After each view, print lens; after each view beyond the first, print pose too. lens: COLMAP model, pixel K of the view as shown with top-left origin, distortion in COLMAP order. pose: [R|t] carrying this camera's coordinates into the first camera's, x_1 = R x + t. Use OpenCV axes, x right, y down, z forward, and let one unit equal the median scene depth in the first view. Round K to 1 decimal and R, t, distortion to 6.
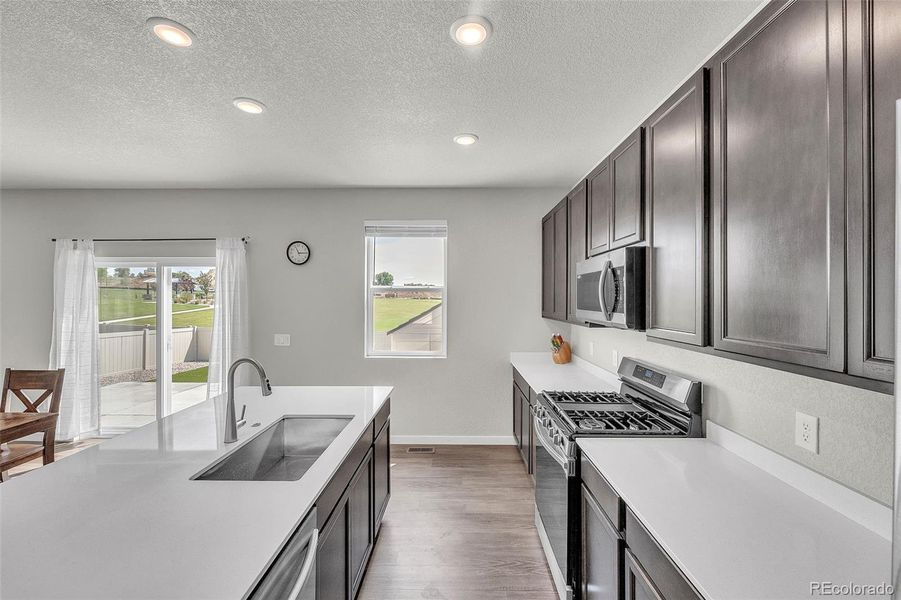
lens RADIAL K [[367.5, 0, 449.1], [0, 367.5, 297.8], [0, 0, 1]] dist [0.000633, -0.001177]
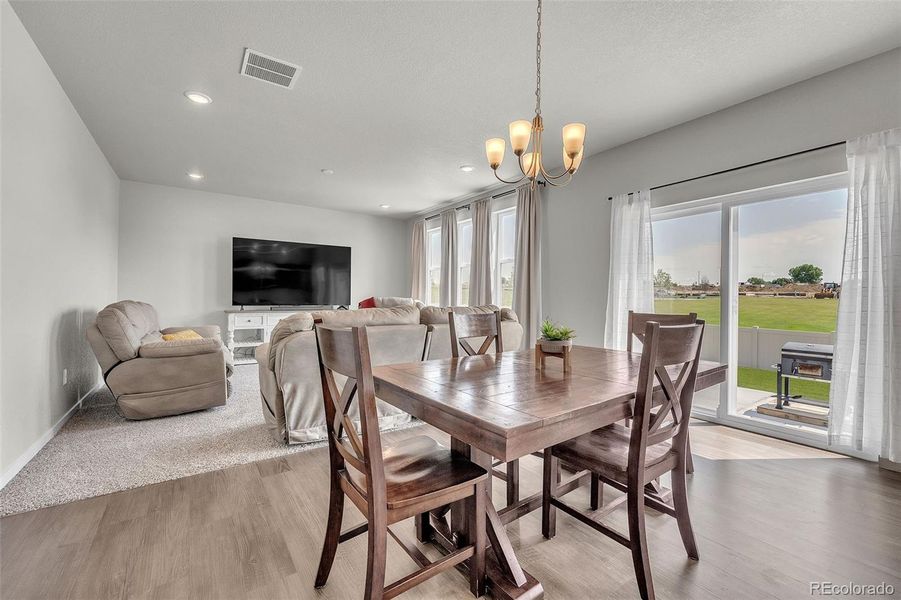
lens RADIAL K [[367.5, 0, 453.8], [0, 367.5, 300.5], [0, 0, 1]] dist [0.000633, -0.001177]
pose [[0.596016, 0.004135, -0.802962, -0.520789], [-0.003146, 0.999991, 0.002815, 0.119857], [0.802967, 0.000848, 0.596023, 0.055566]]
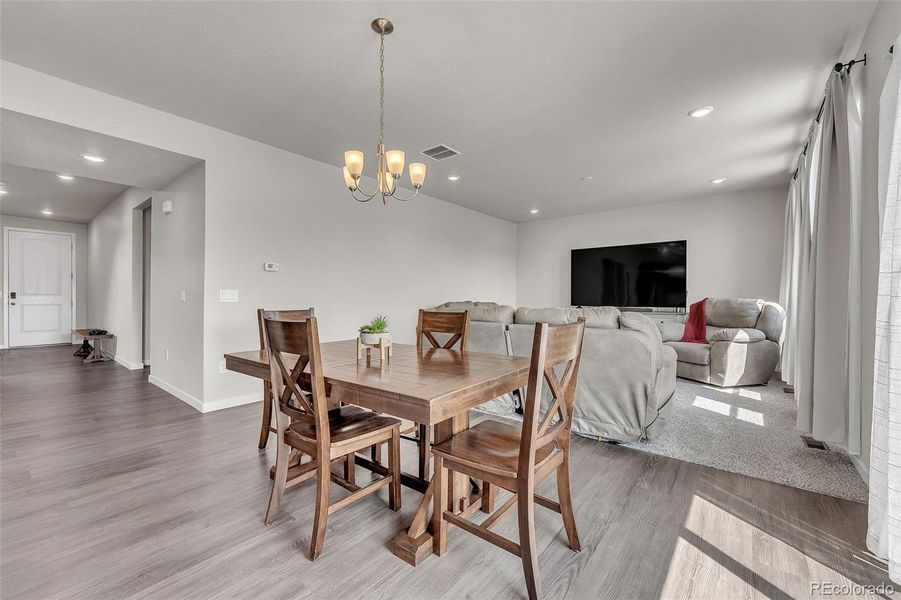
lens RADIAL K [[367.5, 0, 450.5], [0, 367.5, 299.9], [0, 0, 1]] dist [0.000633, -0.001177]
pose [[-0.613846, -0.001556, -0.789424, -0.456735], [-0.004686, 0.999988, 0.001672, 0.119578], [0.789412, 0.004726, -0.613846, 0.858242]]
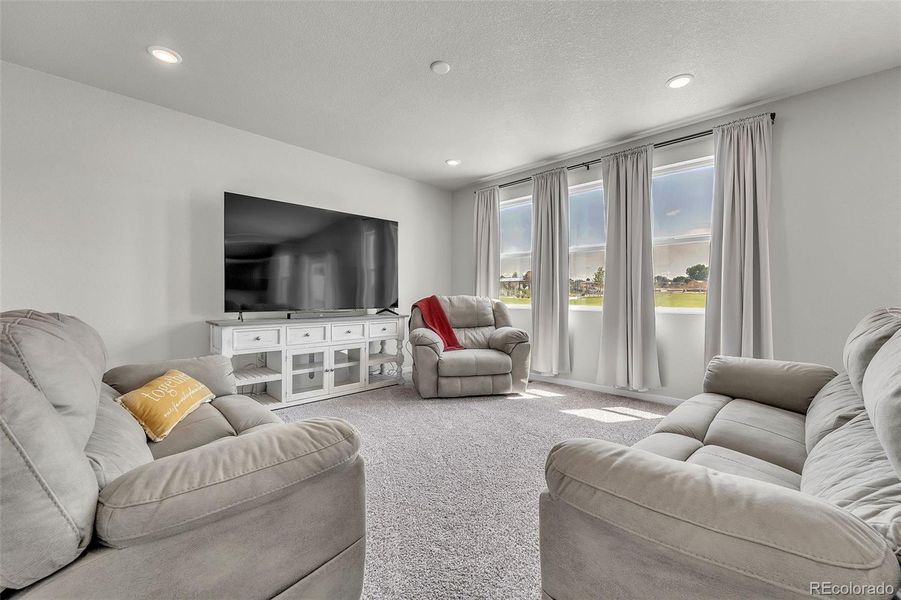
lens RADIAL K [[367.5, 0, 458.4], [0, 367.5, 297.3], [0, 0, 1]] dist [0.000633, -0.001177]
pose [[0.731157, -0.004819, -0.682192, -1.275750], [0.006480, 0.999979, -0.000119, 0.116411], [0.682178, -0.004334, 0.731173, -0.026612]]
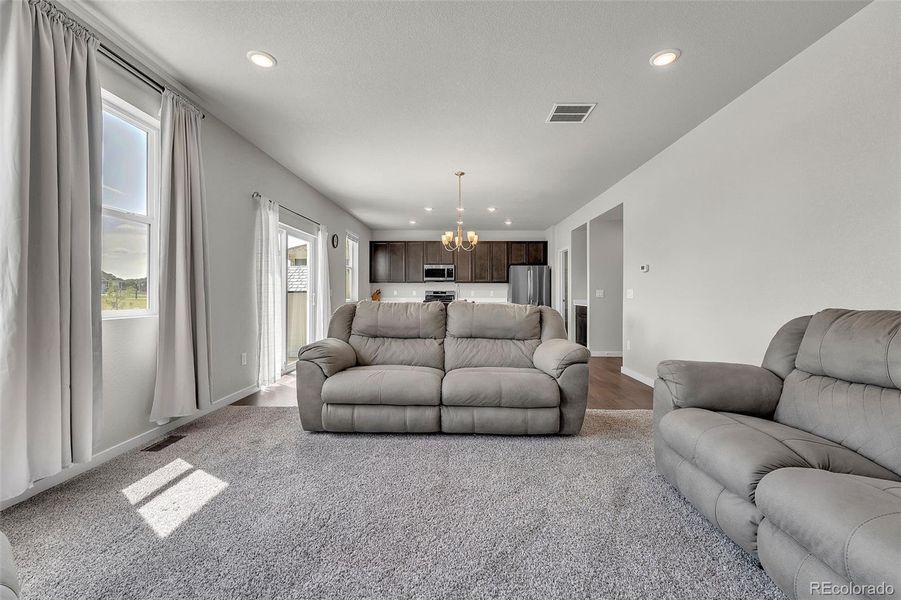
lens RADIAL K [[367.5, 0, 454.7], [0, 367.5, 294.4], [0, 0, 1]] dist [0.000633, -0.001177]
pose [[-0.004650, -0.005905, 0.999972, -2.115753], [-0.007053, 0.999958, 0.005872, 0.110522], [-0.999964, -0.007025, -0.004691, 0.455019]]
